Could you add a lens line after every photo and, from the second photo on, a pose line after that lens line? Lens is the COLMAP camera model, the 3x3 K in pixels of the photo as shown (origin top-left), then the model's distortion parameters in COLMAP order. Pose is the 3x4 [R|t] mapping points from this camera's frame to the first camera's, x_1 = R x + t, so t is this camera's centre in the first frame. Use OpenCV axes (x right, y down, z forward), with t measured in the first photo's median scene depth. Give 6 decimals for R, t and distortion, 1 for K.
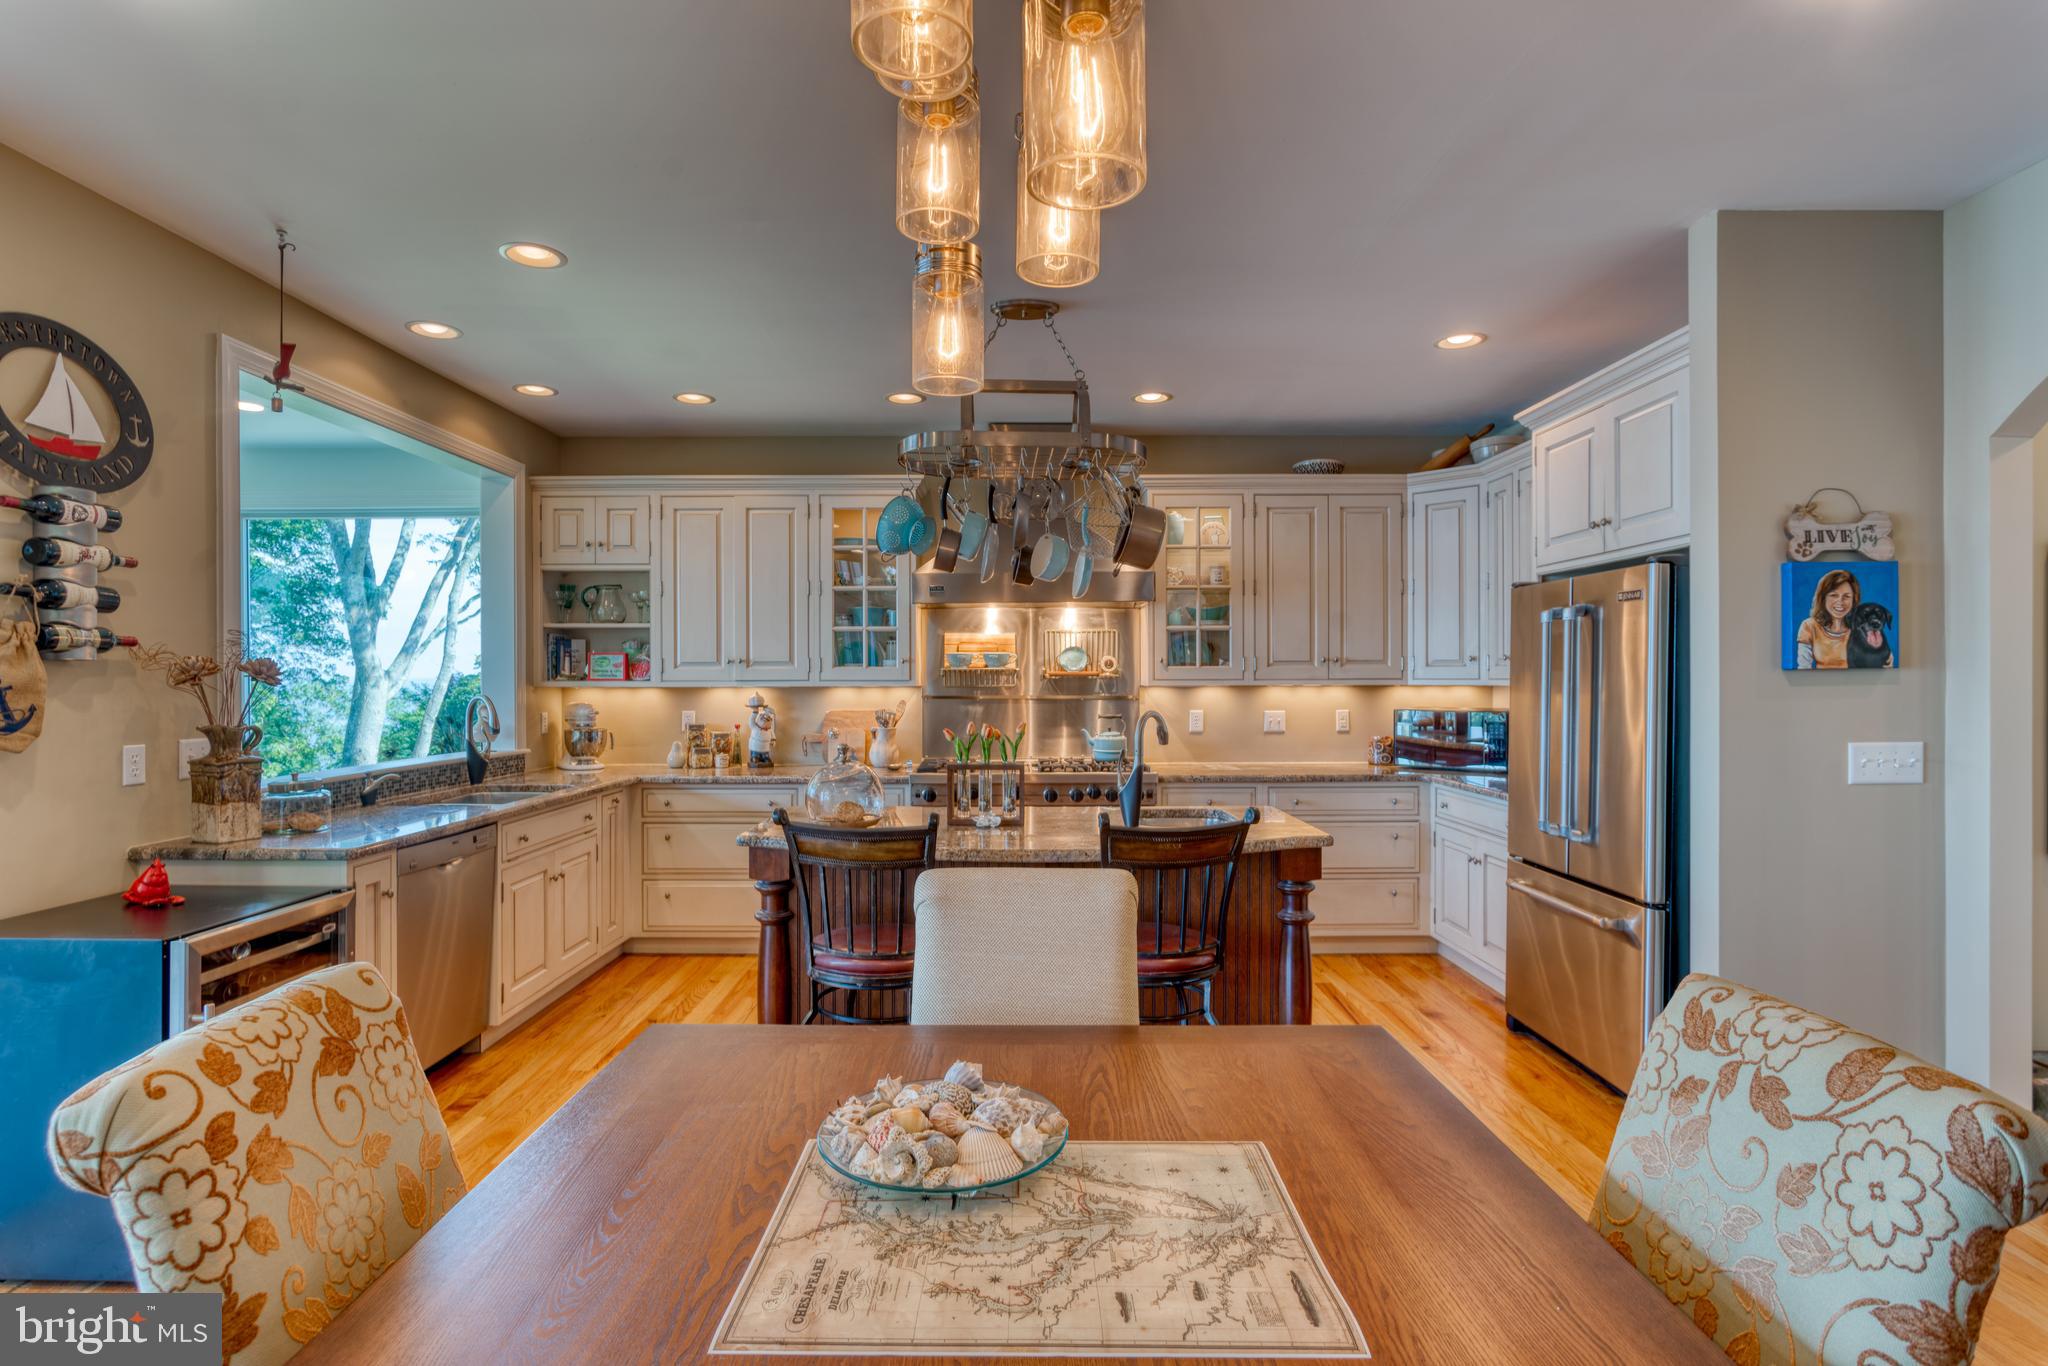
lens RADIAL K [[1001.1, 0, 1018.7], [0, 1001.1, 678.0], [0, 0, 1]] dist [-0.015062, 0.006292]
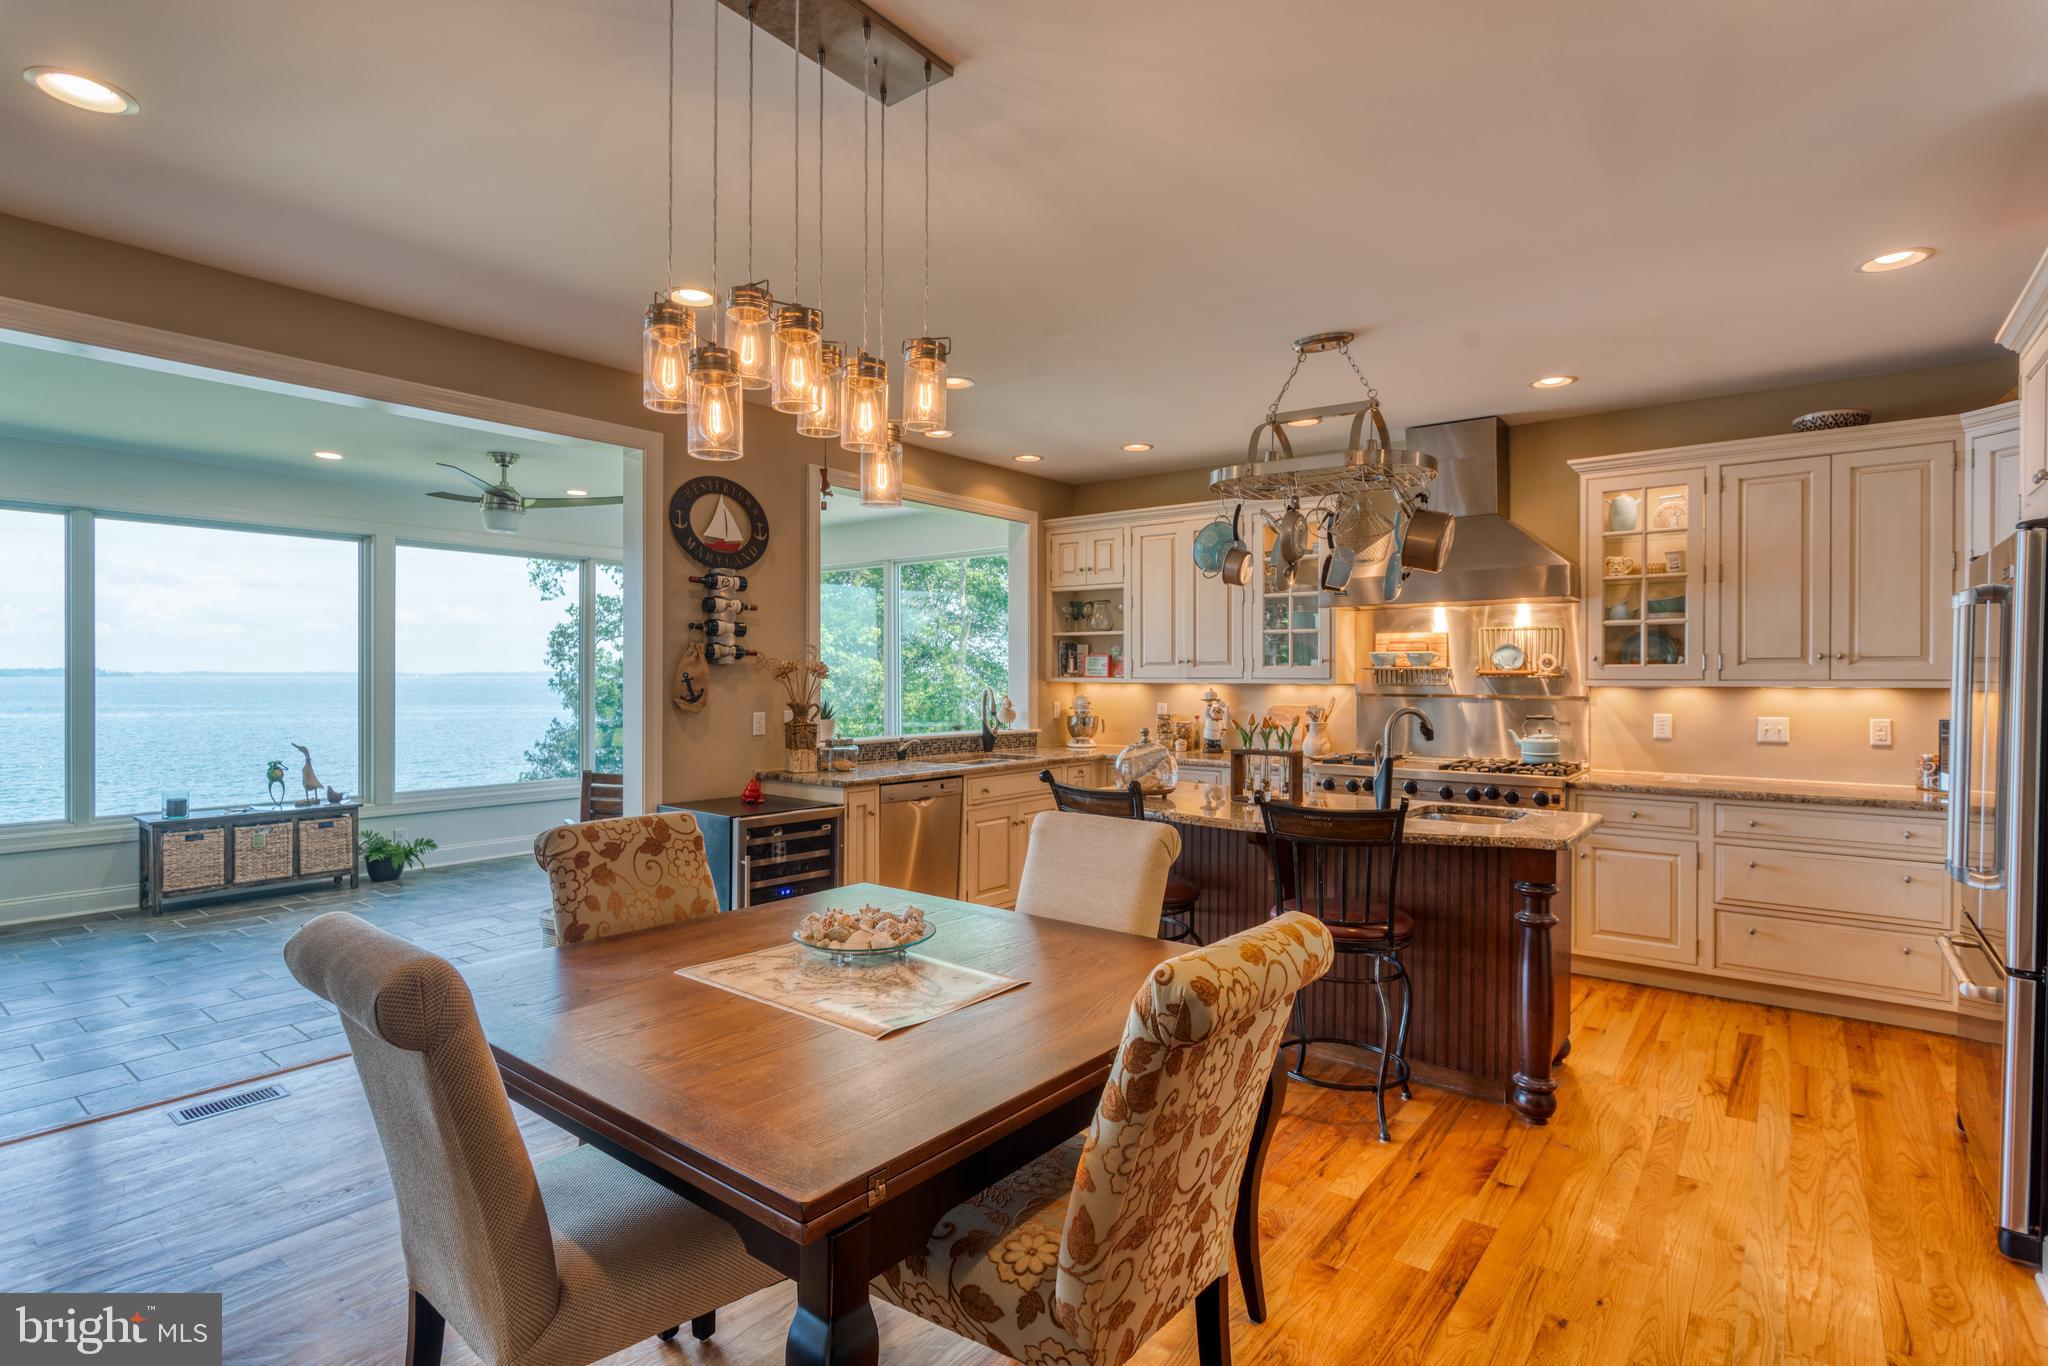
lens RADIAL K [[1001.1, 0, 1018.0], [0, 1001.1, 677.8], [0, 0, 1]] dist [-0.015062, 0.006292]
pose [[0.787573, 0.005056, -0.616200, 0.304468], [-0.004468, 0.999987, 0.002494, 0.000492], [0.616205, 0.000789, 0.787586, -0.053934]]
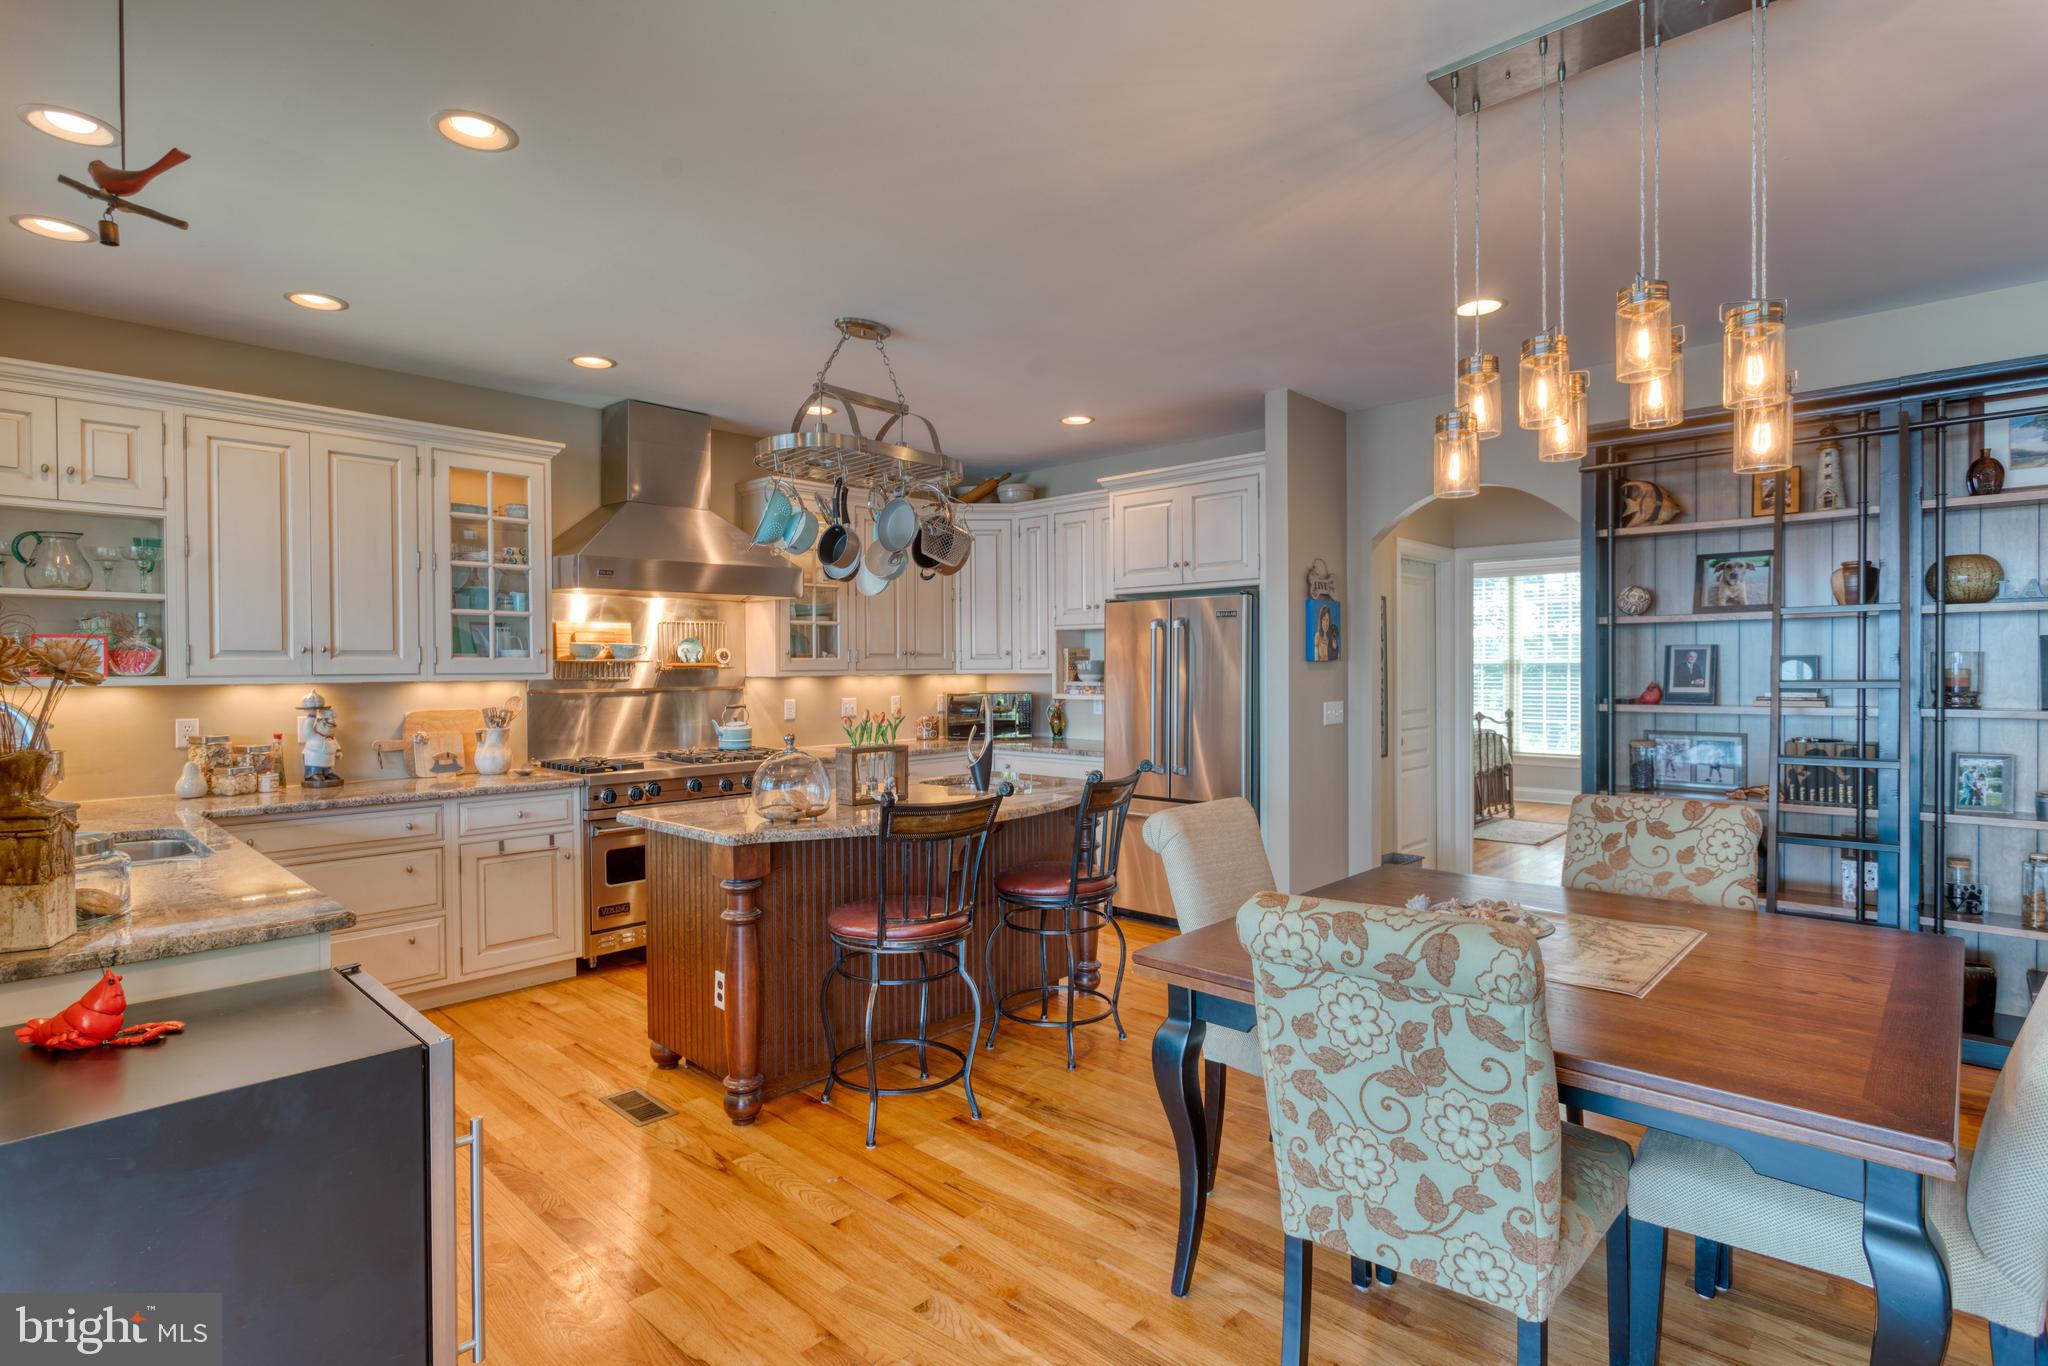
lens RADIAL K [[1001.1, 0, 1008.9], [0, 1001.1, 678.9], [0, 0, 1]] dist [-0.015062, 0.006292]
pose [[0.692545, -0.011348, 0.721286, -0.488625], [0.005276, 0.999929, 0.010666, 0.000521], [-0.721356, -0.003581, 0.692556, 0.096834]]
